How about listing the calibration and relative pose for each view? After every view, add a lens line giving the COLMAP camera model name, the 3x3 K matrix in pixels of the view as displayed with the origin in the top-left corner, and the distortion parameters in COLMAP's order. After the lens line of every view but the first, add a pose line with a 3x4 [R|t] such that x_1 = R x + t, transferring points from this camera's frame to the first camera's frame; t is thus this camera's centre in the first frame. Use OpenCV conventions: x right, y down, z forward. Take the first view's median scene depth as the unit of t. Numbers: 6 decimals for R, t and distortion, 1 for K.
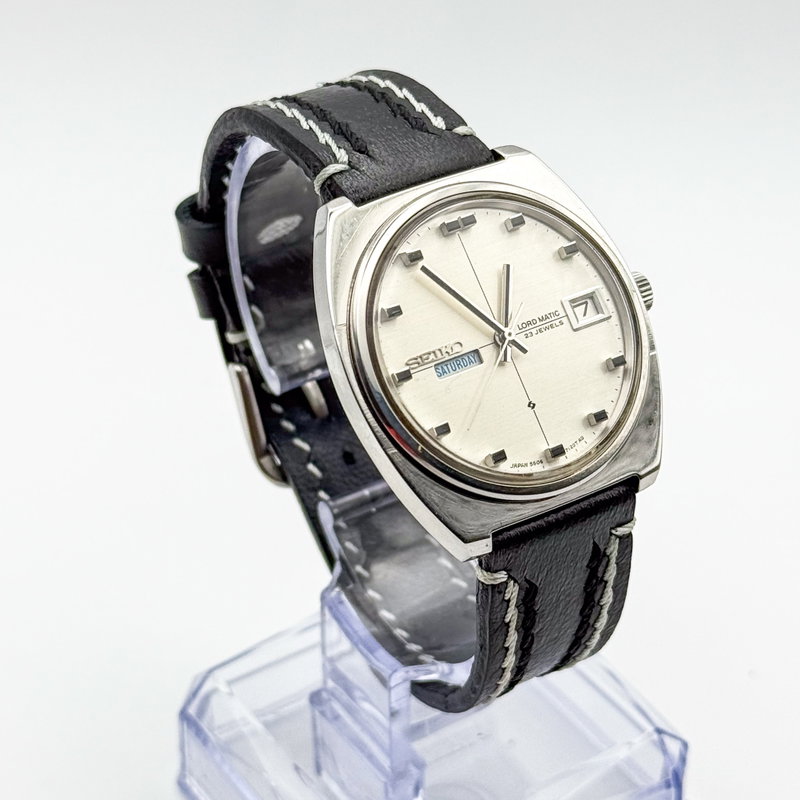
lens RADIAL K [[2276.7, 0, 399.9], [0, 2276.7, 539.5], [0, 0, 1]] dist [0.158984, 1.011823]
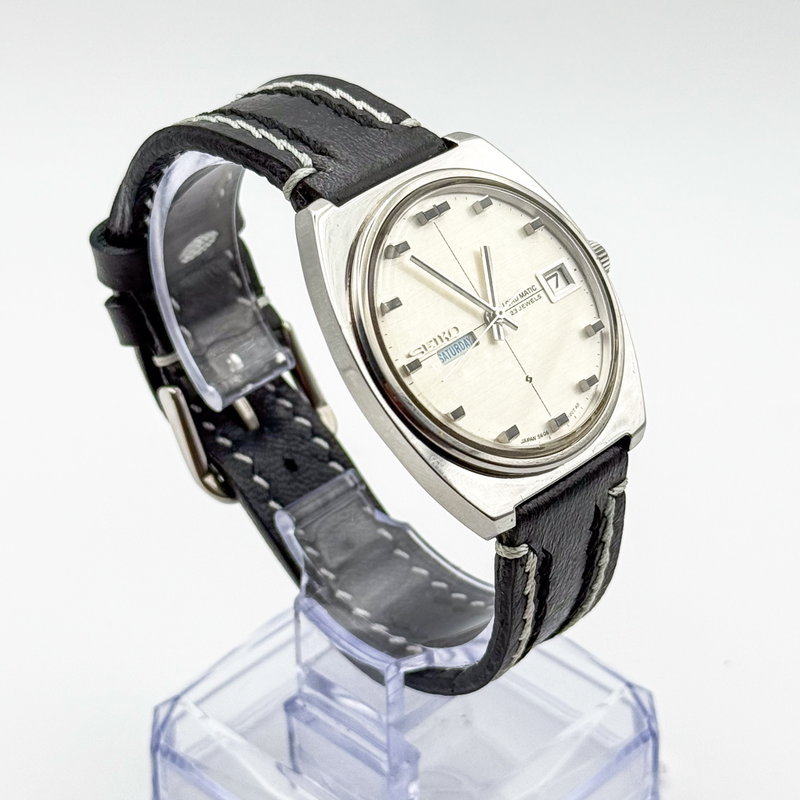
lens RADIAL K [[2276.7, 0, 399.9], [0, 2276.7, 539.5], [0, 0, 1]] dist [0.158984, 1.011823]
pose [[0.973185, -0.143381, 0.179868, -0.185548], [0.145214, 0.989396, 0.003003, 0.000718], [-0.178391, 0.023197, 0.983686, 0.005365]]
